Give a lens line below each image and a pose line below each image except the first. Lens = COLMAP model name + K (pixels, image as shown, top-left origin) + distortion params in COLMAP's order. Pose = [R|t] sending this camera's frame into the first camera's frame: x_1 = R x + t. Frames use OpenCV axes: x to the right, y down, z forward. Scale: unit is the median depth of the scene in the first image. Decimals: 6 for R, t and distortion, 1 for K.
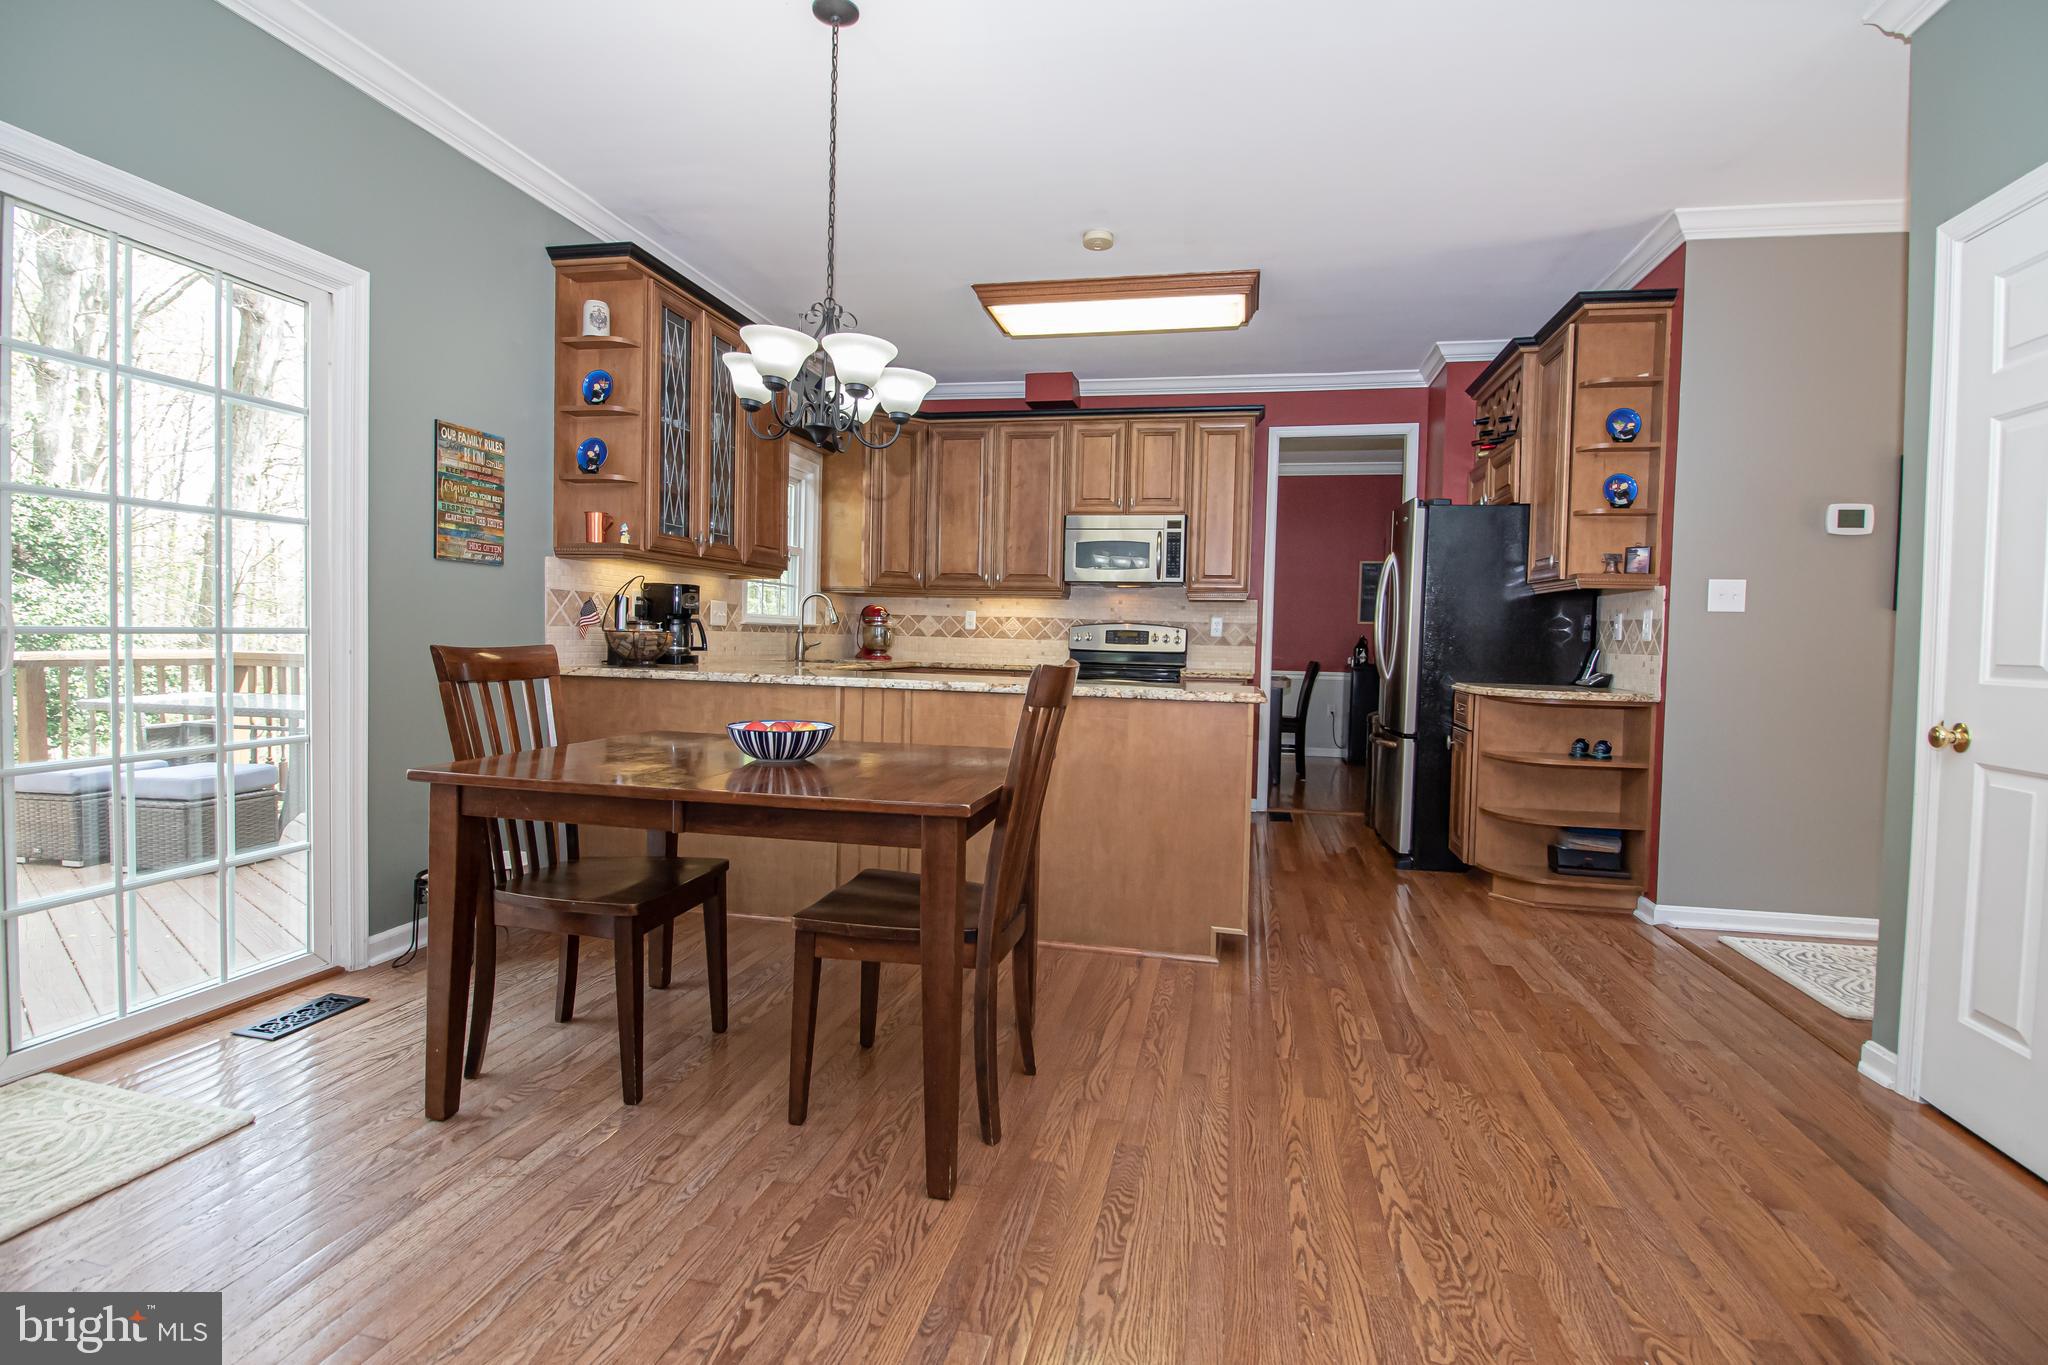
lens RADIAL K [[956.3, 0, 1029.4], [0, 956.3, 670.2], [0, 0, 1]] dist [0.000039, -0.015954]
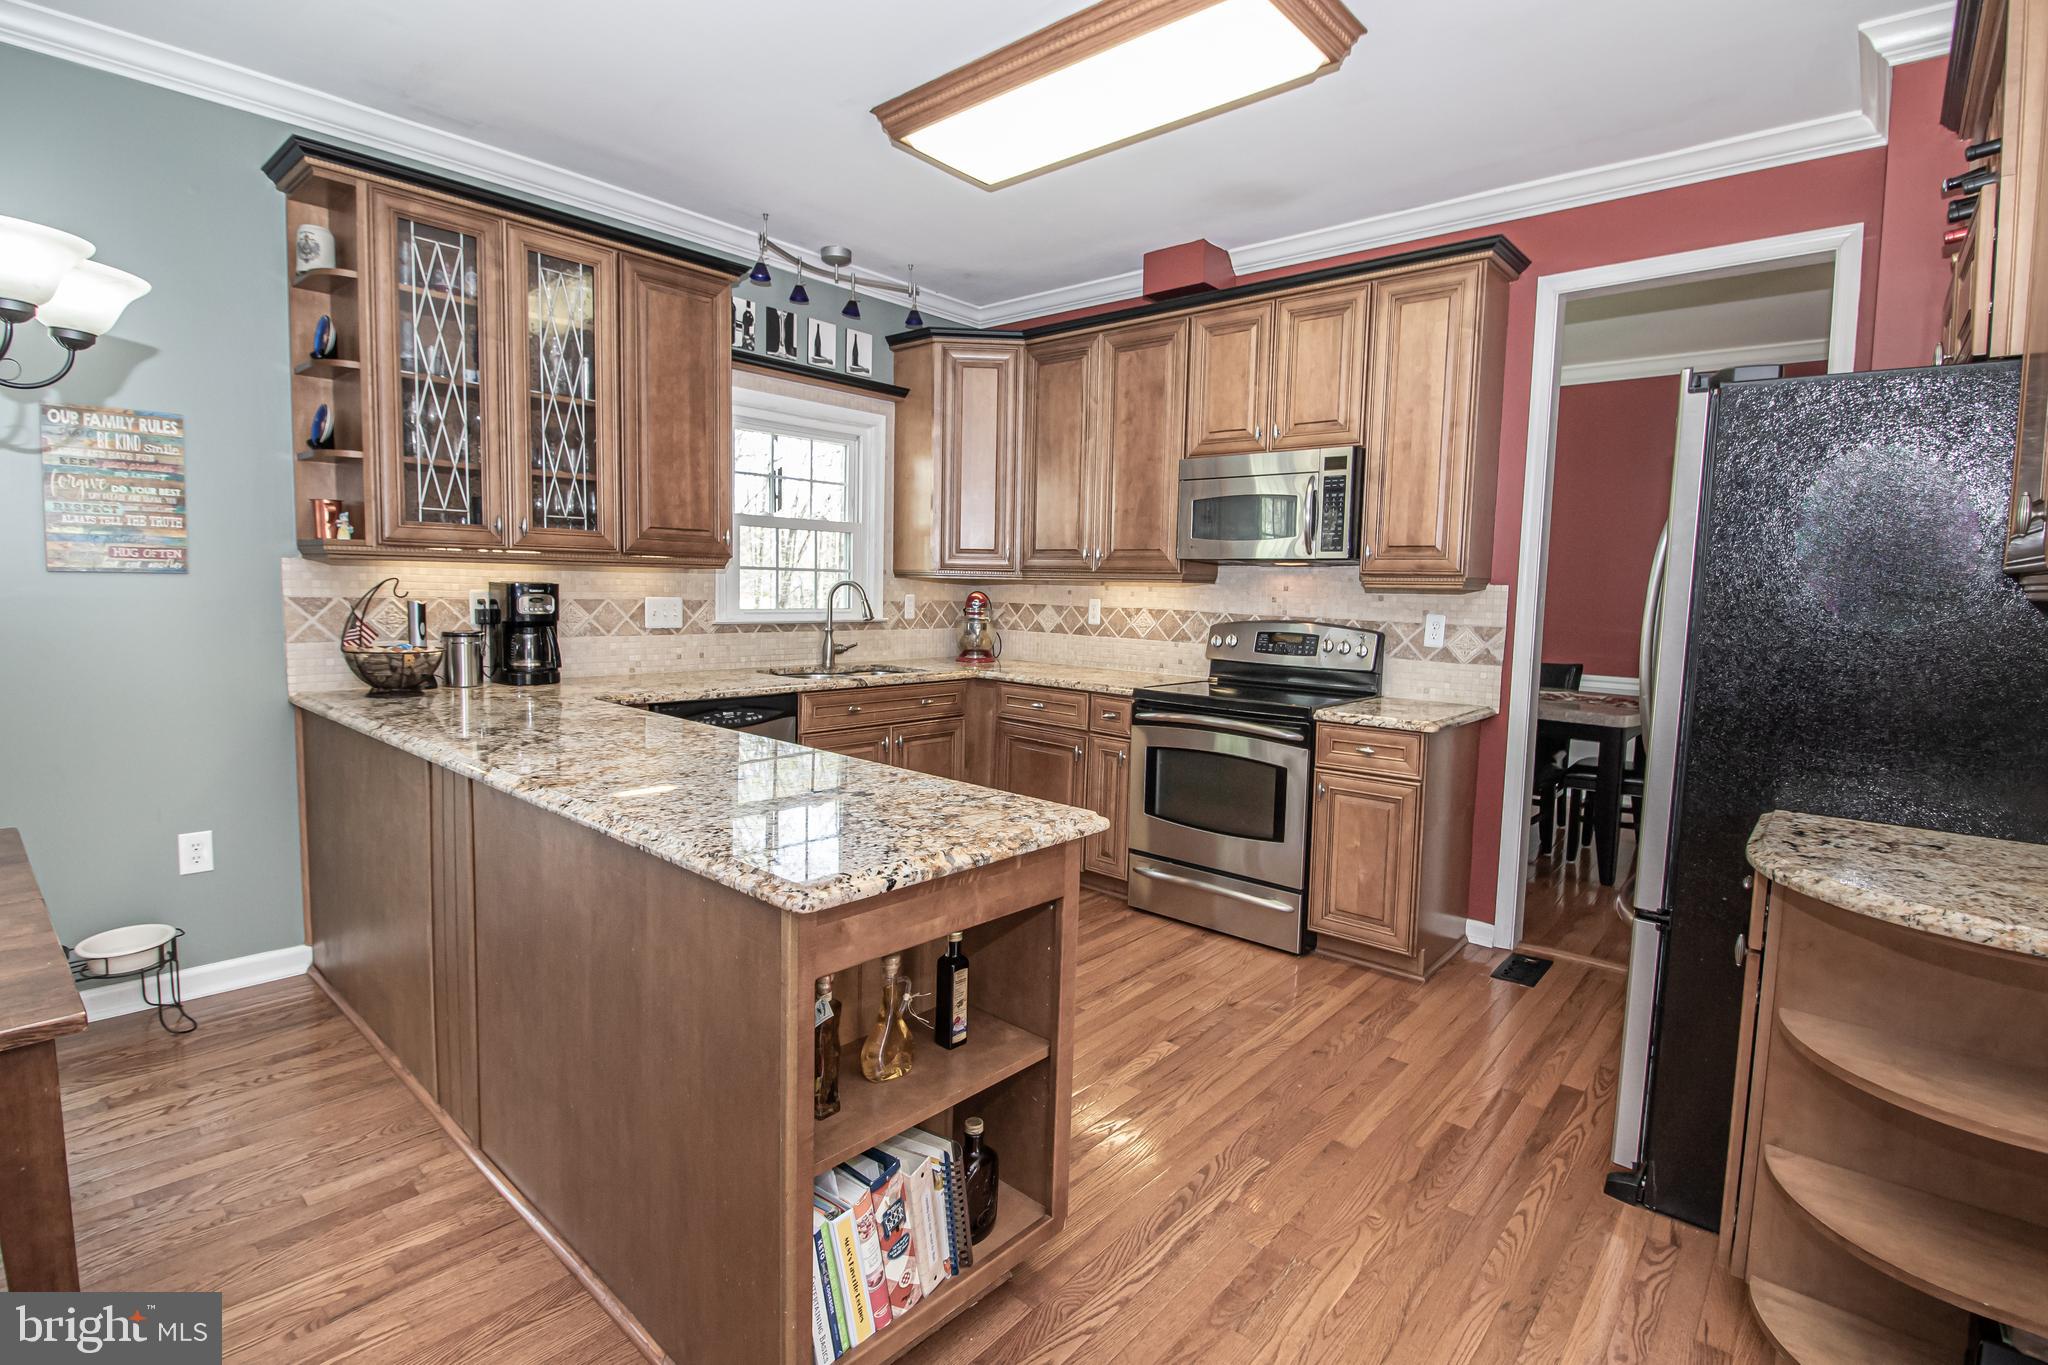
lens RADIAL K [[956.3, 0, 1029.4], [0, 956.3, 670.2], [0, 0, 1]] dist [0.000039, -0.015954]
pose [[0.877517, 0.039960, -0.477878, 0.271946], [-0.019324, 0.998659, 0.048023, -0.046437], [0.479156, -0.032906, 0.877113, 0.369682]]
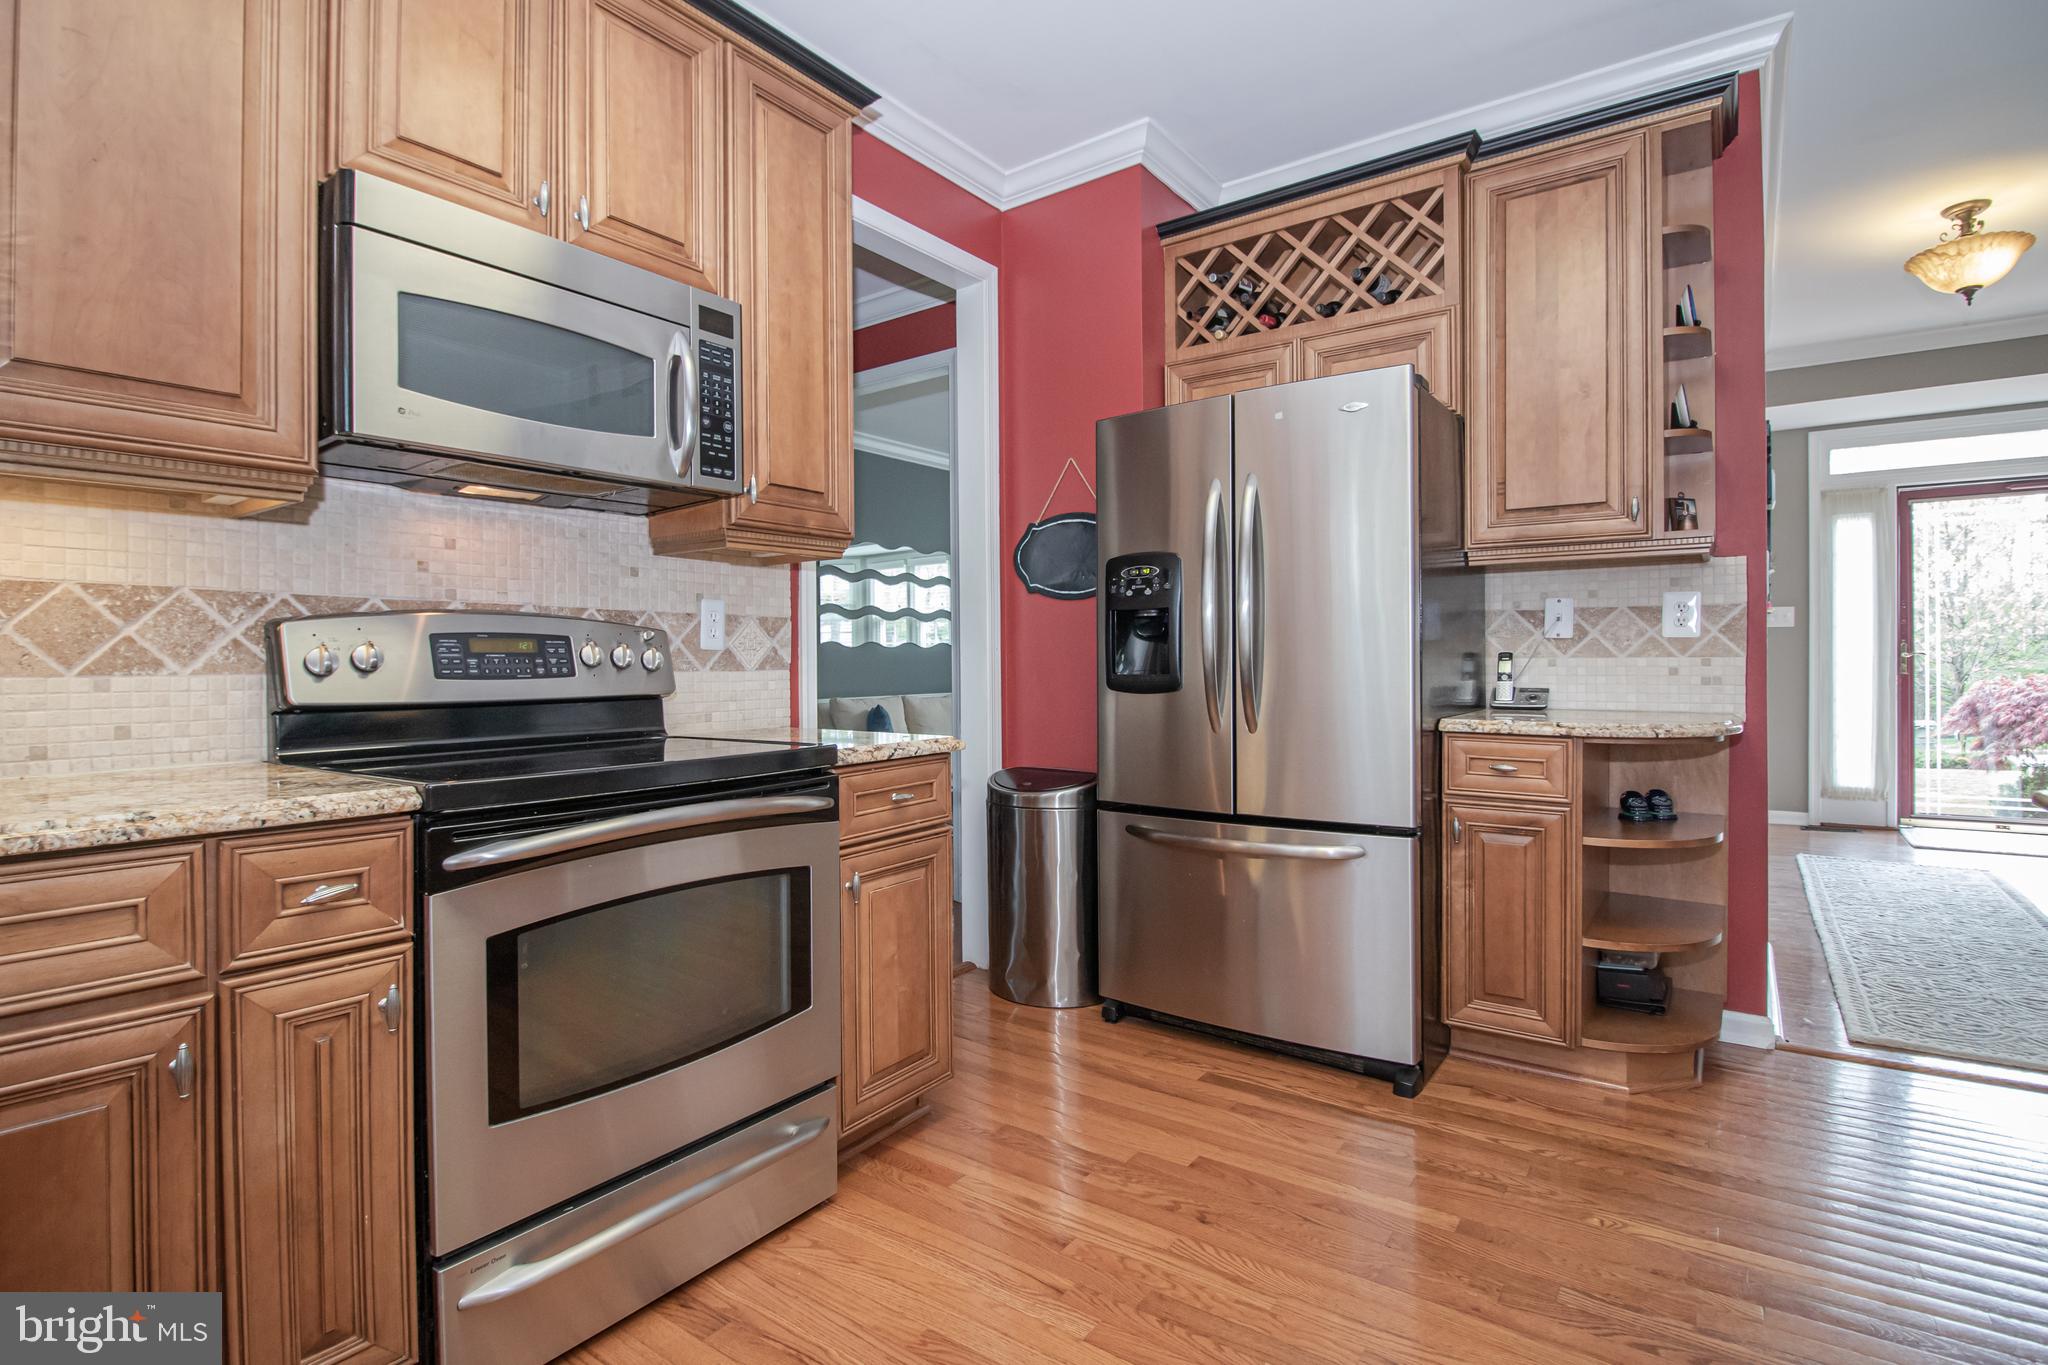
lens RADIAL K [[990.6, 0, 1014.5], [0, 990.6, 666.7], [0, 0, 1]] dist [-0.004304, -0.000762]
pose [[0.408580, -0.032826, 0.912132, -0.130238], [0.051012, 0.998612, 0.013088, -0.028148], [-0.911296, 0.041182, 0.409688, 0.754463]]
